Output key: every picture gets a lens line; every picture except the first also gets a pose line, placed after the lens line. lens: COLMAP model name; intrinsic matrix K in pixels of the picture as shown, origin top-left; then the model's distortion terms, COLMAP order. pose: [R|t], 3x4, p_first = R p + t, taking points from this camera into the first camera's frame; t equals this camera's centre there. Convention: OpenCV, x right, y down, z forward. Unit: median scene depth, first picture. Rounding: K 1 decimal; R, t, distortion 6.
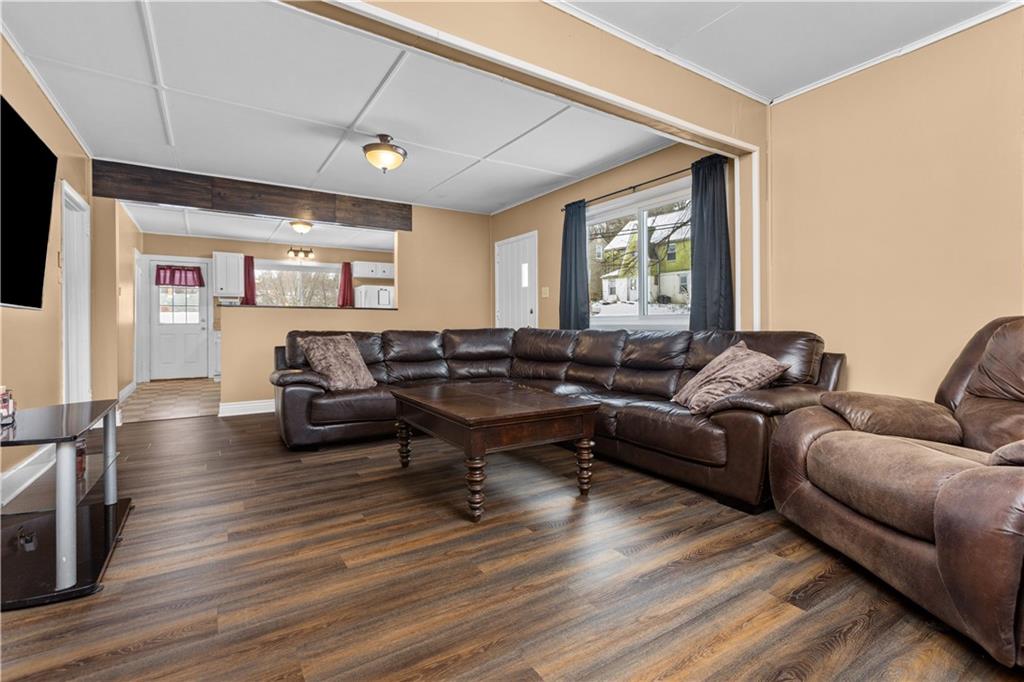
lens RADIAL K [[463.9, 0, 508.1], [0, 463.9, 334.6], [0, 0, 1]] dist [-0.003975, -0.000128]
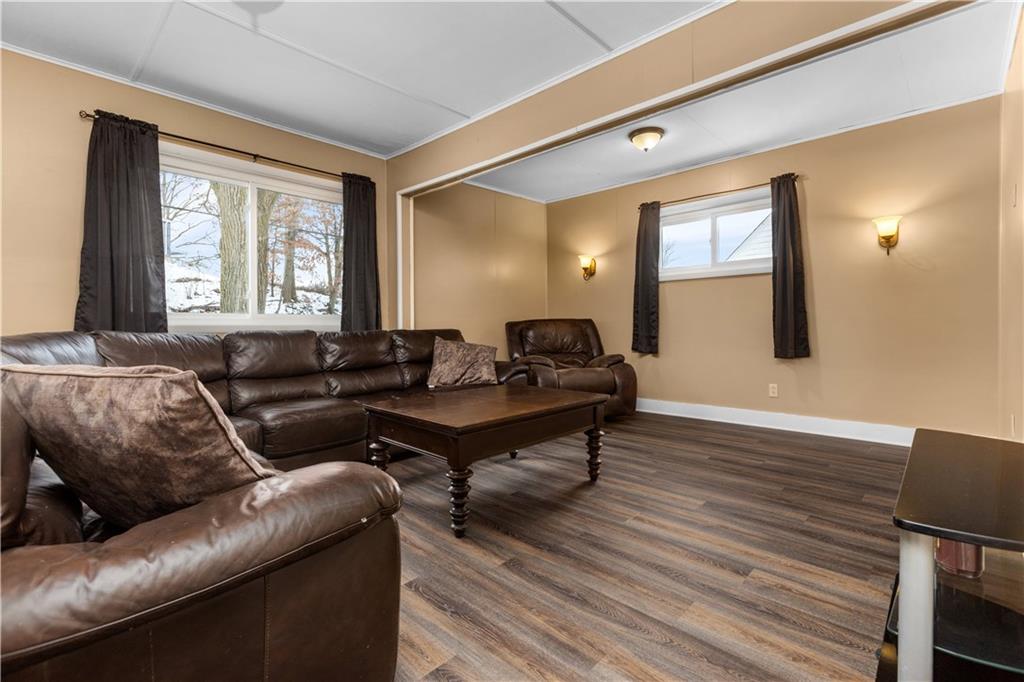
lens RADIAL K [[463.9, 0, 508.1], [0, 463.9, 334.6], [0, 0, 1]] dist [-0.003975, -0.000128]
pose [[-0.233244, -0.015877, 0.972289, -0.680789], [0.025084, 0.999436, 0.022338, -0.012804], [-0.972095, 0.029599, -0.232714, 0.835245]]
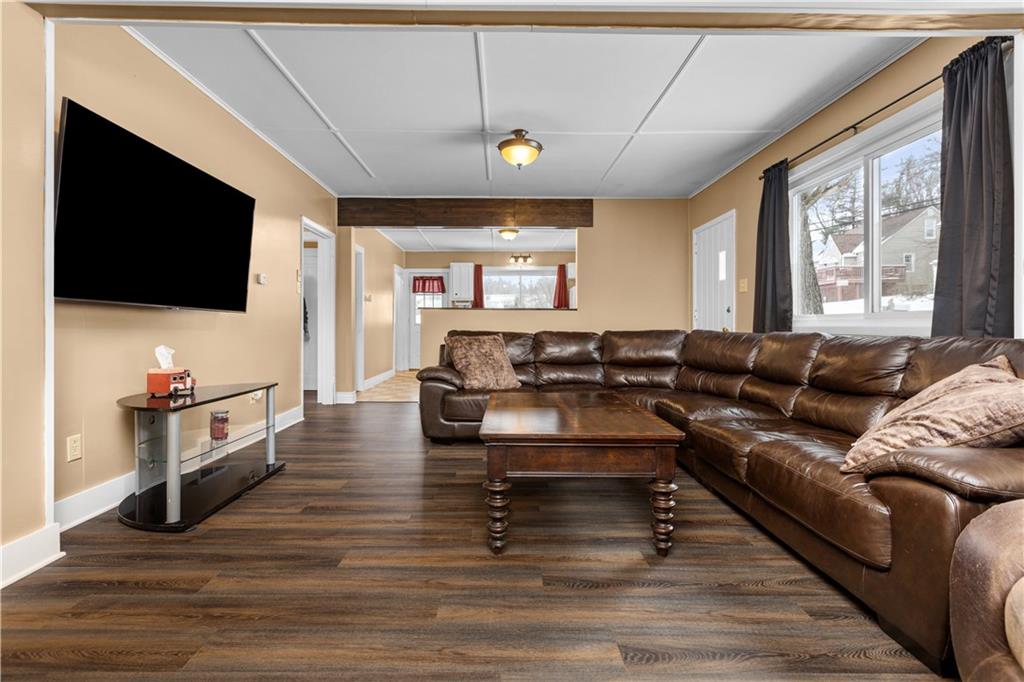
lens RADIAL K [[464.1, 0, 503.9], [0, 464.1, 335.4], [0, 0, 1]] dist [-0.003365, -0.000226]
pose [[0.845999, 0.015228, -0.532967, 0.218079], [-0.015711, 0.999870, 0.003630, -0.002847], [0.532953, 0.005302, 0.846128, 0.152378]]
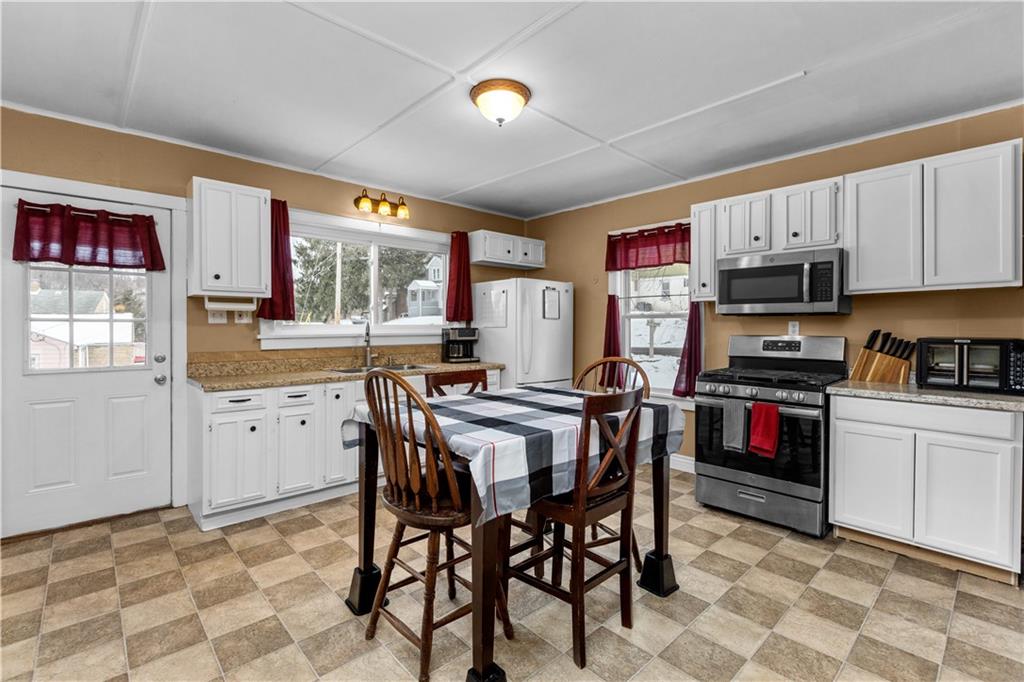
lens RADIAL K [[458.2, 0, 513.7], [0, 458.2, 329.0], [0, 0, 1]] dist [-0.000314, -0.000089]
pose [[0.983913, 0.002946, 0.178625, -0.895723], [0.000005, 0.999864, -0.016514, -0.099087], [-0.178649, 0.016249, 0.983779, 1.176794]]
